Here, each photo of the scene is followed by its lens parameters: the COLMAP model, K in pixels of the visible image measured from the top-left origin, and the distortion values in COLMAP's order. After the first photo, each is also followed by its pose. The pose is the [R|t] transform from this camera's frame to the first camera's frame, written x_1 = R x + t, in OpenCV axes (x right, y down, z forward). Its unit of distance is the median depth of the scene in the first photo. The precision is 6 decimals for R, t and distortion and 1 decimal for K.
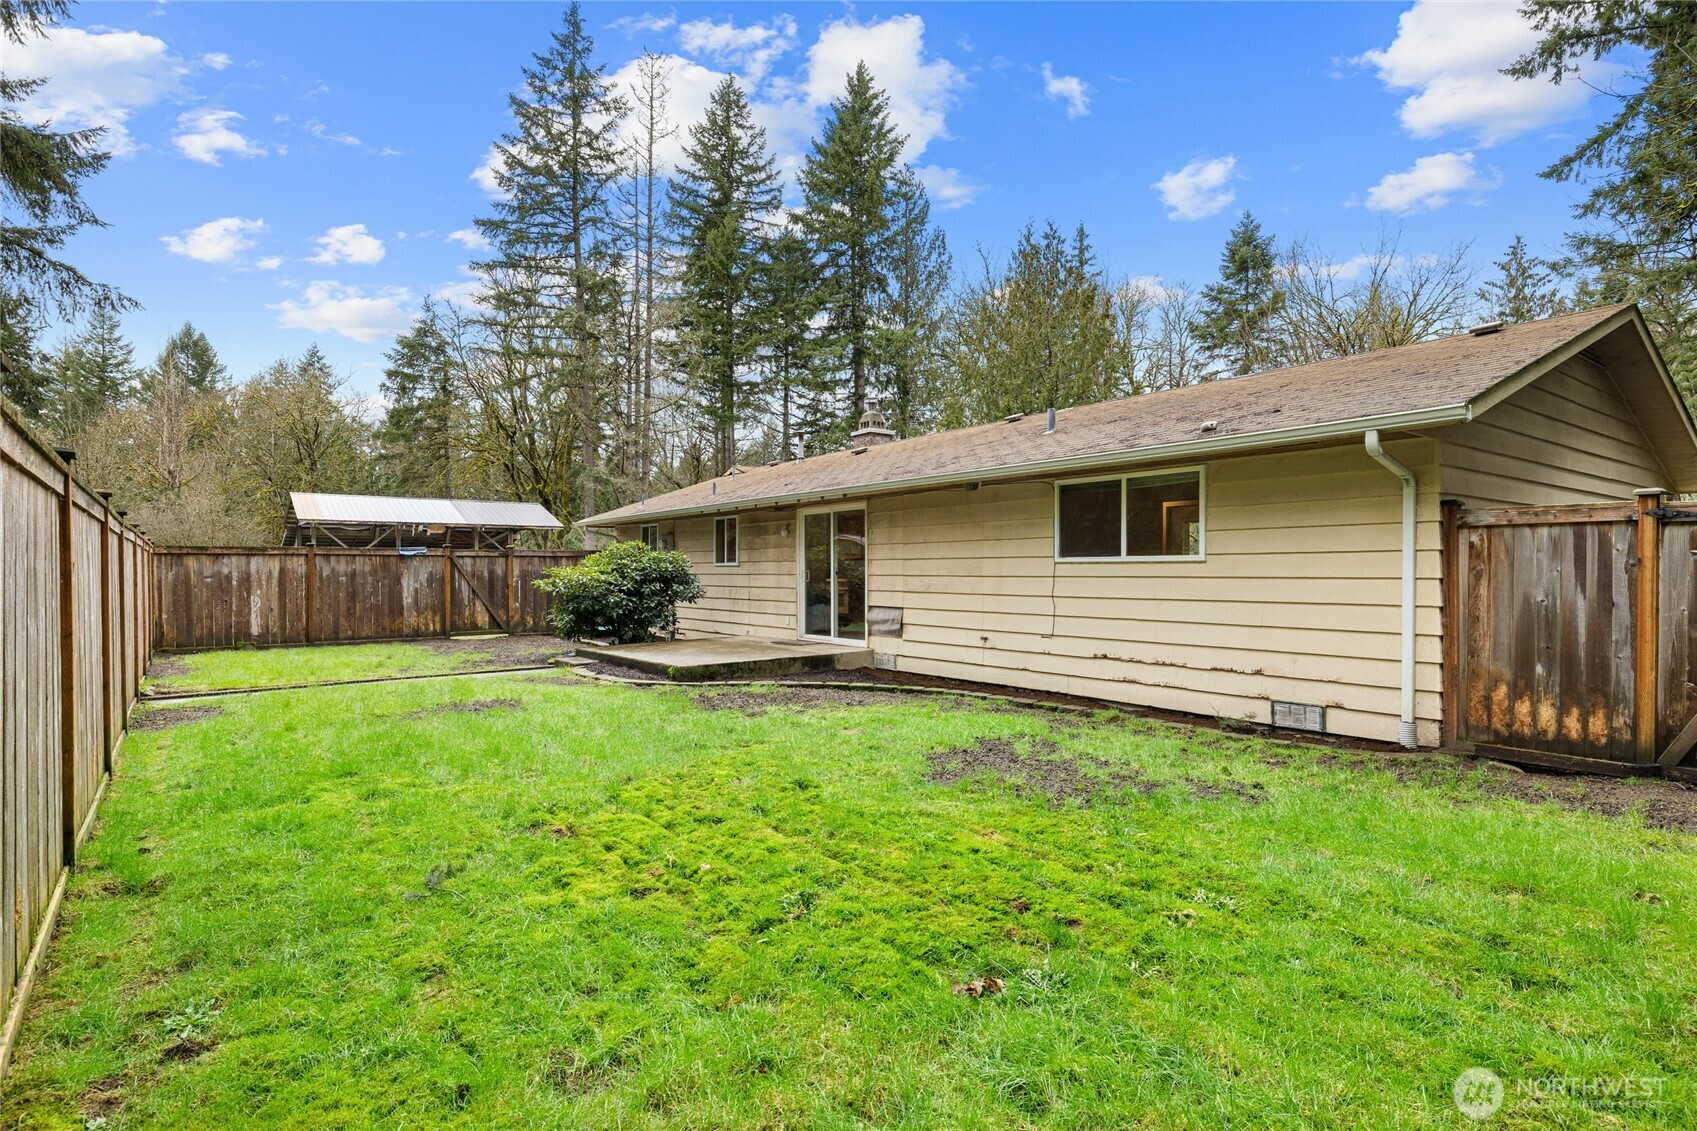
lens RADIAL K [[865.8, 0, 848.5], [0, 865.8, 565.5], [0, 0, 1]] dist [-0.000752, -0.000175]
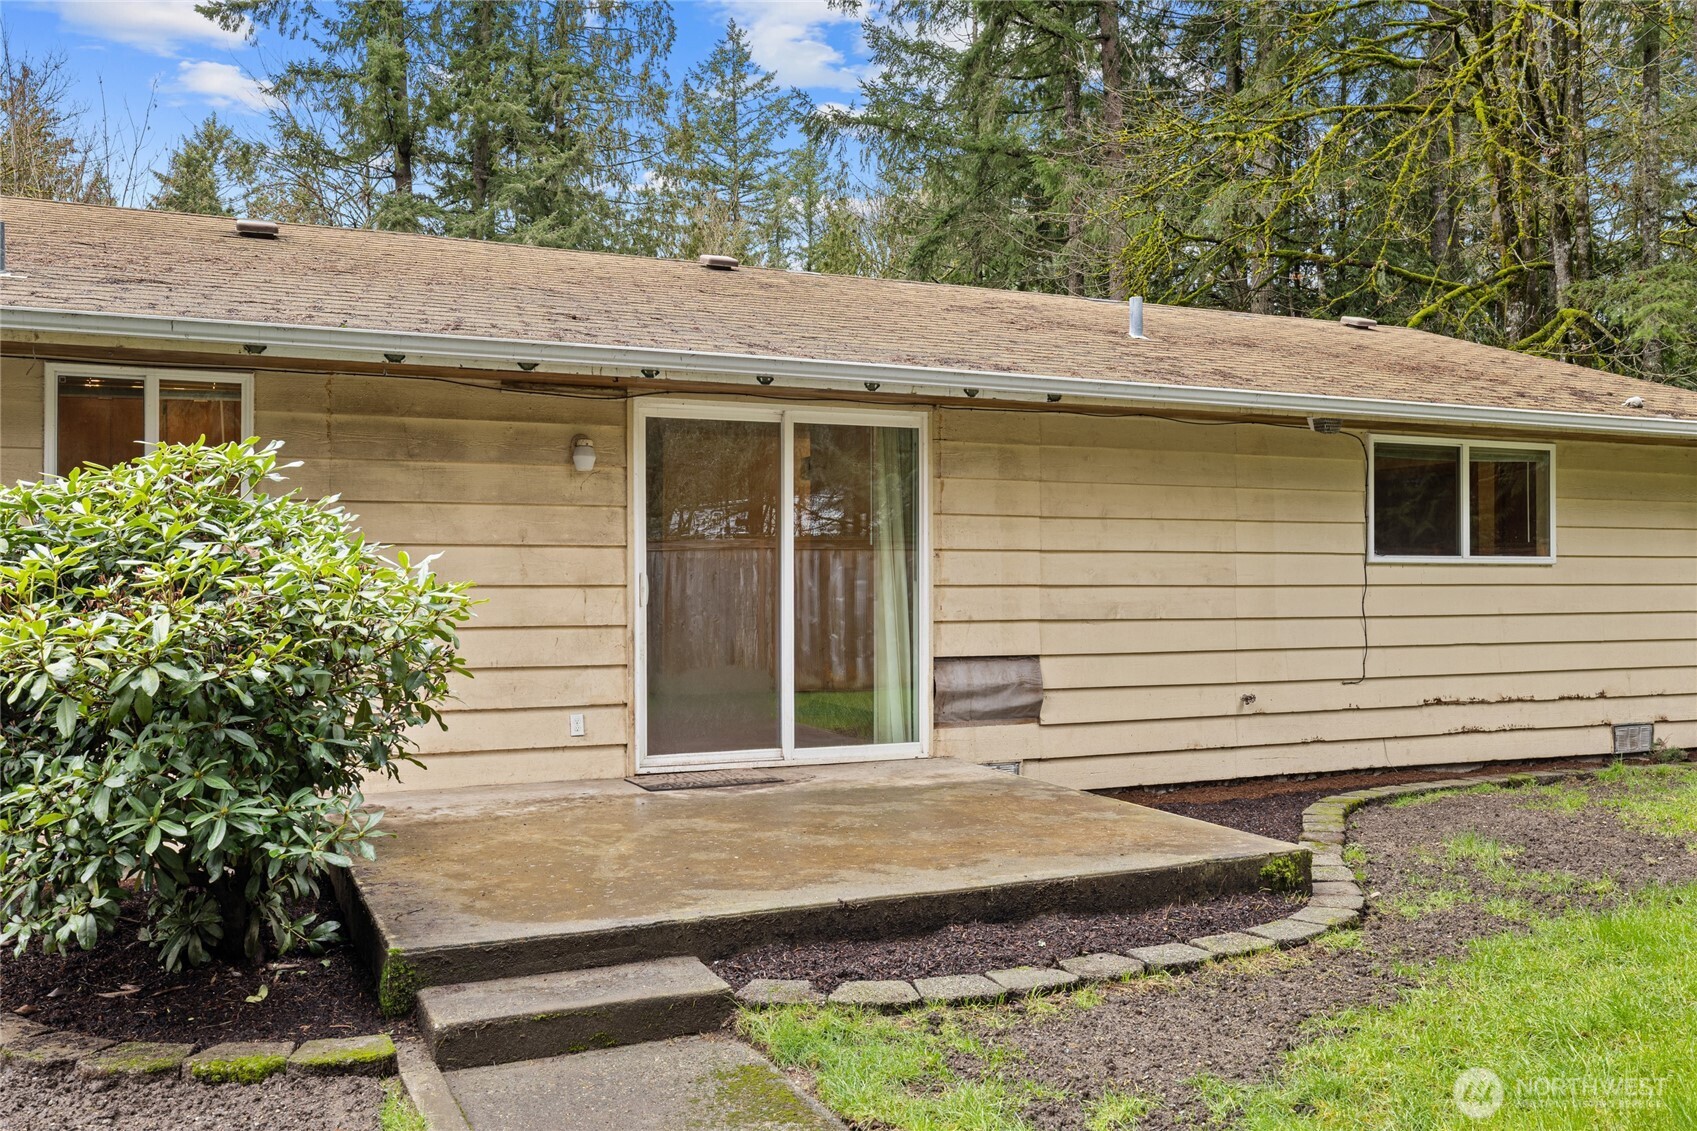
lens RADIAL K [[1434.2, 0, 848.5], [0, 1434.2, 565.5], [0, 0, 1]] dist [0.007928, 0.006556]
pose [[0.214343, 0.015291, 0.976639, -0.871957], [-0.003244, 0.999883, -0.014943, 0.015257], [-0.976753, 0.000035, 0.214367, 1.152877]]
